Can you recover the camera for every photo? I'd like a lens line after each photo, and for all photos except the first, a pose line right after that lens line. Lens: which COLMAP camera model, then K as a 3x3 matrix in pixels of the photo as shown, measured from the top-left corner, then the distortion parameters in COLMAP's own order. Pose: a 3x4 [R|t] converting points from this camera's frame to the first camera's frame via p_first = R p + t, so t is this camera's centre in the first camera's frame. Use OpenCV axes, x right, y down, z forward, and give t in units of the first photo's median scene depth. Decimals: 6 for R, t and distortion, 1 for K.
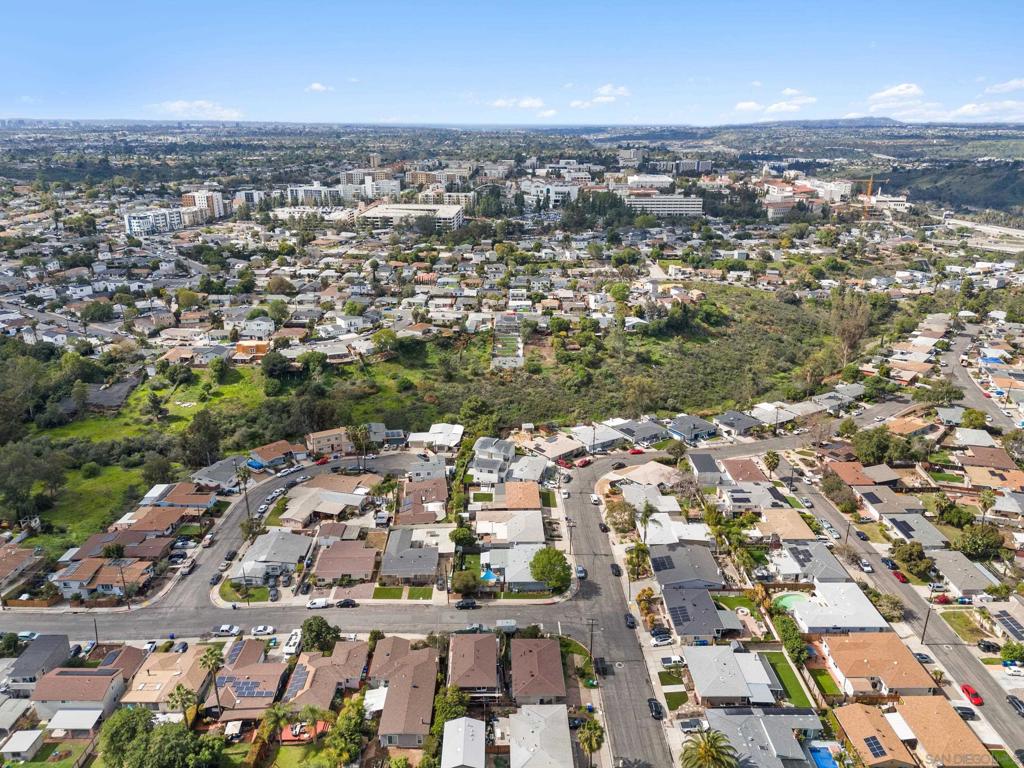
lens RADIAL K [[745.6, 0, 512.0], [0, 745.6, 384.0], [0, 0, 1]] dist [0.078583, -0.072055]
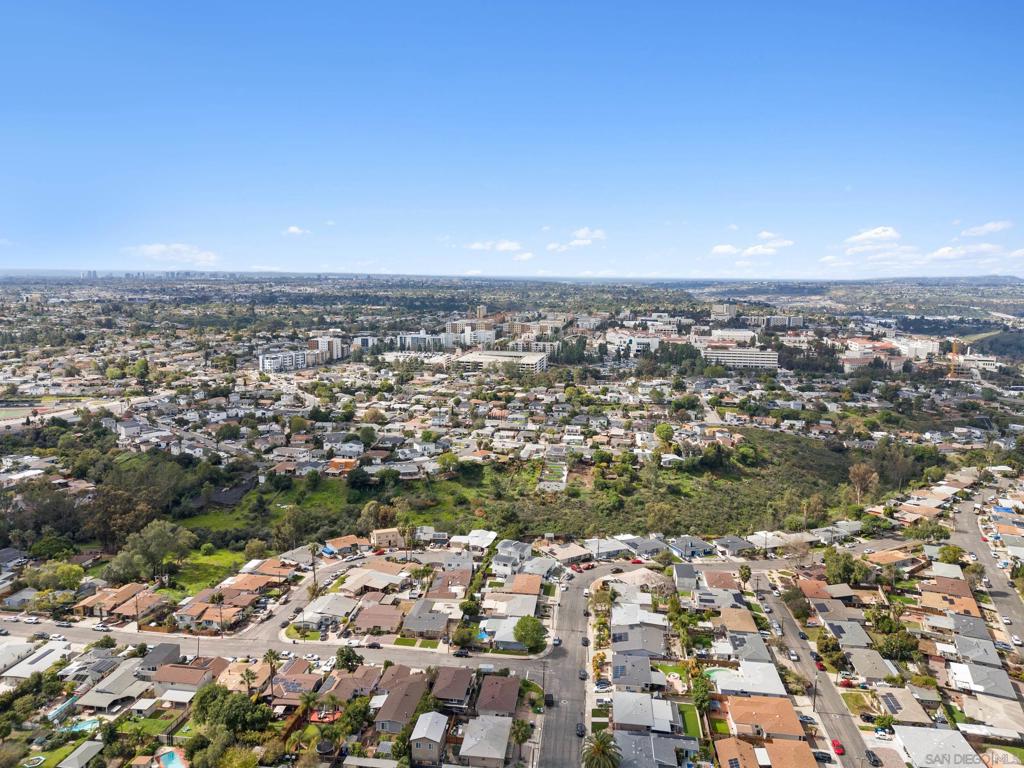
lens RADIAL K [[745.6, 0, 512.0], [0, 745.6, 384.0], [0, 0, 1]] dist [0.078583, -0.072055]
pose [[0.989538, 0.030197, -0.141078, 0.102911], [-0.056340, 0.981088, -0.185181, 0.036284], [0.132818, 0.191192, 0.972525, -0.185442]]
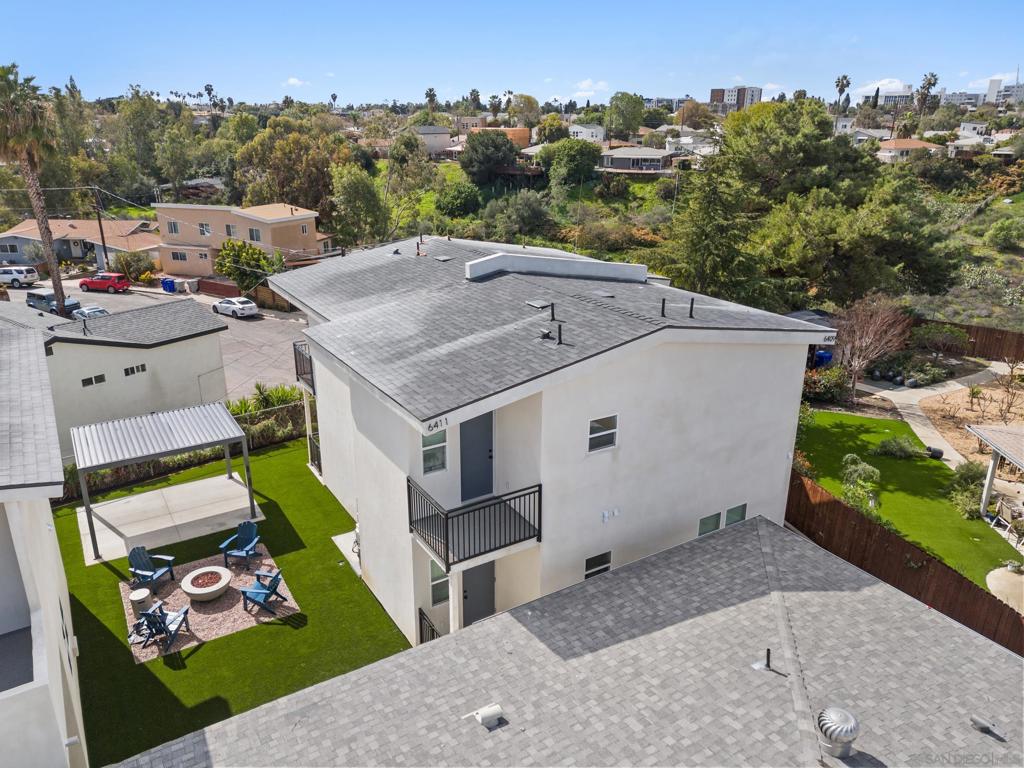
lens RADIAL K [[745.6, 0, 512.0], [0, 745.6, 384.0], [0, 0, 1]] dist [0.078583, -0.072055]
pose [[0.716632, 0.236037, -0.656297, 0.023416], [-0.235567, 0.967609, 0.090776, 0.061986], [0.656465, 0.089549, 0.749022, 0.696895]]
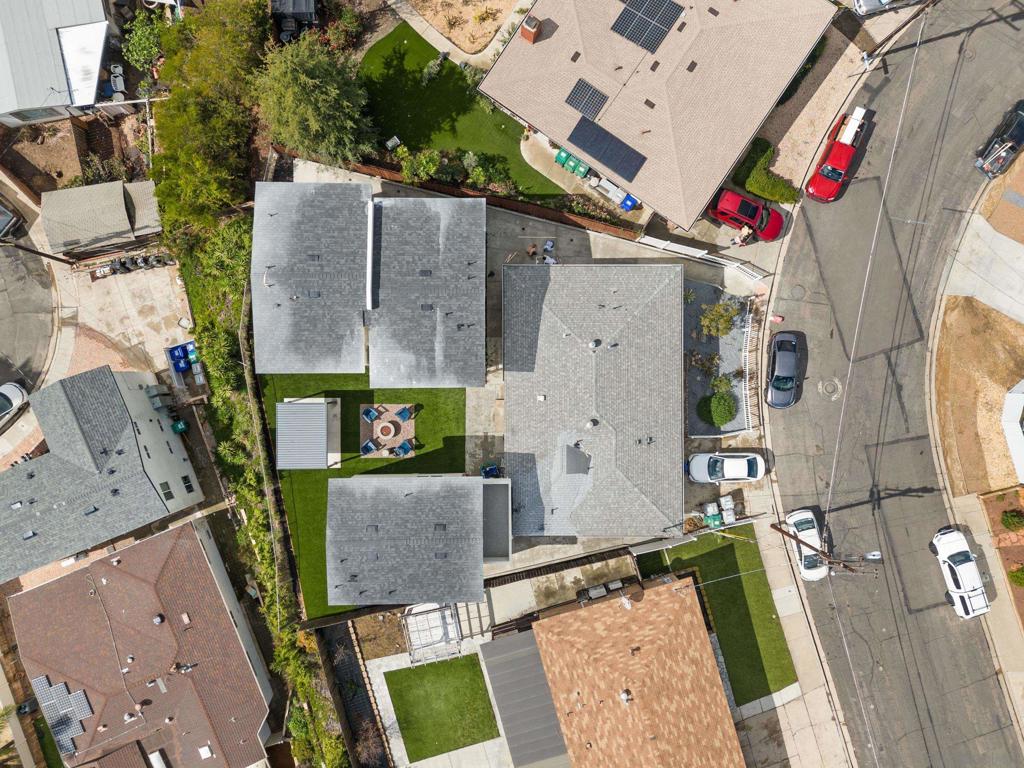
lens RADIAL K [[745.6, 0, 512.0], [0, 745.6, 384.0], [0, 0, 1]] dist [0.078583, -0.072055]
pose [[0.968912, -0.247091, 0.012513, 0.000064], [0.070109, 0.322716, 0.943896, -0.048188], [-0.237266, -0.913674, 0.330006, 0.679871]]
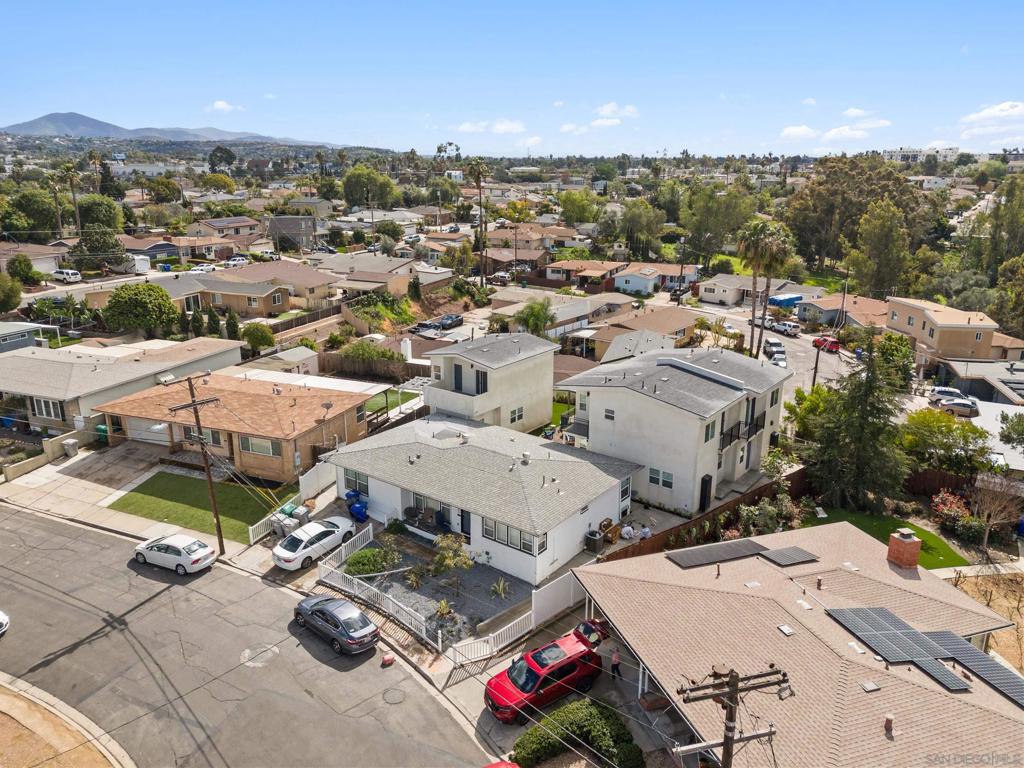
lens RADIAL K [[745.6, 0, 512.0], [0, 745.6, 384.0], [0, 0, 1]] dist [0.078583, -0.072055]
pose [[-0.392620, 0.260050, -0.882170, 0.125701], [-0.311992, 0.864655, 0.393742, 0.014285], [0.865165, 0.429820, -0.258347, 0.750963]]
